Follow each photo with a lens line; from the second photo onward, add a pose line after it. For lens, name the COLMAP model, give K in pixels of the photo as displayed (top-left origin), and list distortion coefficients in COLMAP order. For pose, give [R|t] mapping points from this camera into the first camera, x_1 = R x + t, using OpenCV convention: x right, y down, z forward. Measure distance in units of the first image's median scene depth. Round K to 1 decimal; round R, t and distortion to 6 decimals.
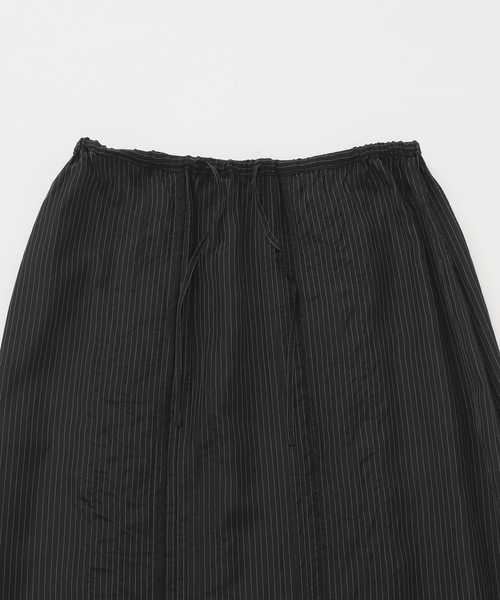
lens RADIAL K [[882.7, 0, 248.1], [0, 882.7, 300.2], [0, 0, 1]] dist [0.085103, 0.000000]
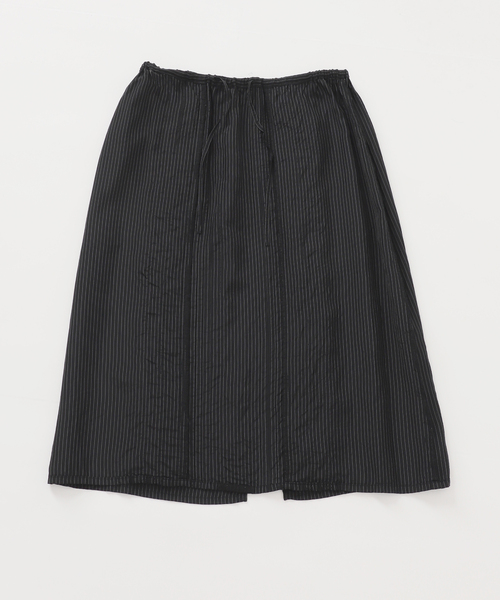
lens RADIAL K [[721.5, 0, 250.9], [0, 721.5, 299.9], [0, 0, 1]] dist [0.010637, 0.000000]
pose [[0.999405, 0.024962, 0.023793, -0.011452], [-0.024643, 0.999604, -0.013603, 0.281515], [-0.024123, 0.013008, 0.999624, -0.353657]]
